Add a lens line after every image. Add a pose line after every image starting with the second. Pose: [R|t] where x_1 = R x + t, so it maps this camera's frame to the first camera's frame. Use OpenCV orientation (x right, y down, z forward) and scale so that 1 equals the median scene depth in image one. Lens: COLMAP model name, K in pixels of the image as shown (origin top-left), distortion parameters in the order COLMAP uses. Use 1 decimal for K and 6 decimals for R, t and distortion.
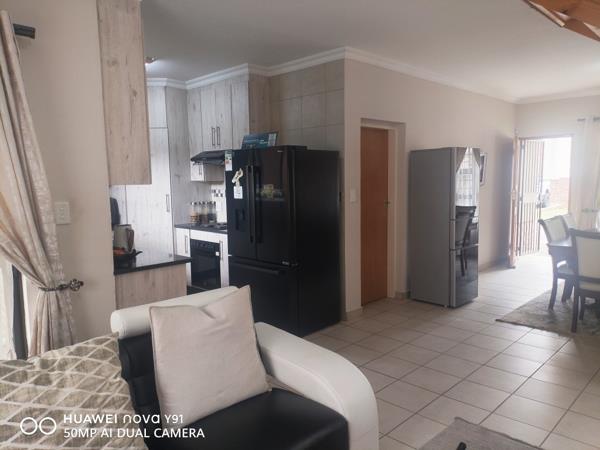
lens RADIAL K [[455.4, 0, 280.7], [0, 455.4, 226.6], [0, 0, 1]] dist [0.056892, -0.068408]
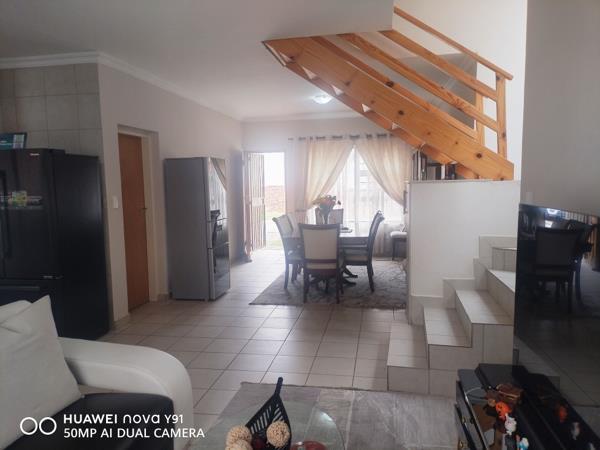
lens RADIAL K [[455.4, 0, 300.4], [0, 455.4, 227.5], [0, 0, 1]] dist [0.056892, -0.068408]
pose [[0.814246, -0.056913, 0.577723, -0.094393], [0.066323, 0.997787, 0.004819, 0.009458], [-0.576718, 0.034393, 0.816219, -0.043618]]
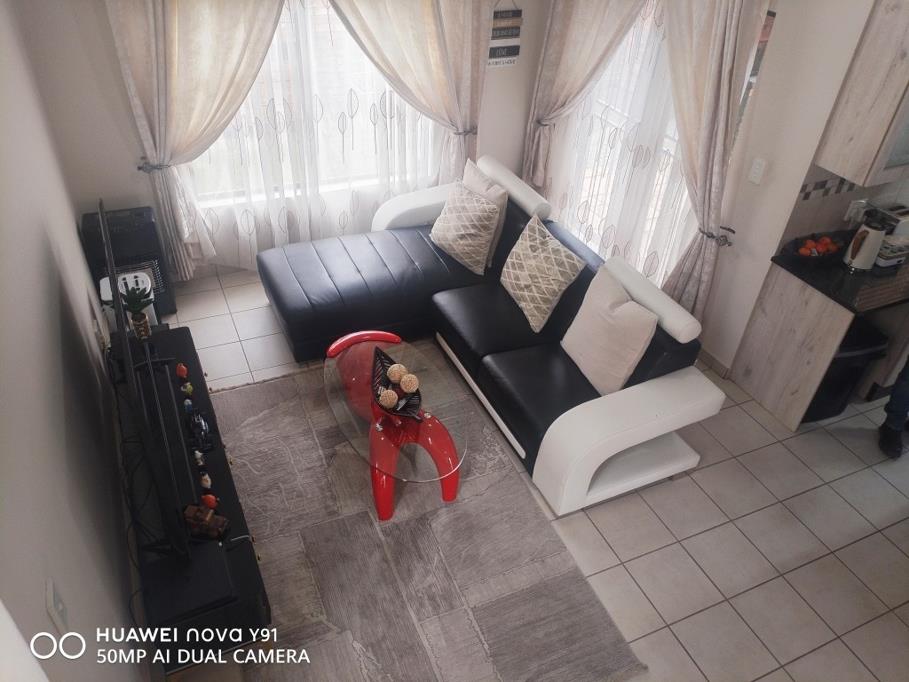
lens RADIAL K [[689.9, 0, 452.7], [0, 689.9, 341.1], [0, 0, 1]] dist [0.056892, -0.068408]
pose [[-0.326413, 0.569185, -0.754641, 0.523921], [-0.141786, 0.759853, 0.634445, -0.302275], [0.934533, 0.314088, -0.167324, 0.391153]]
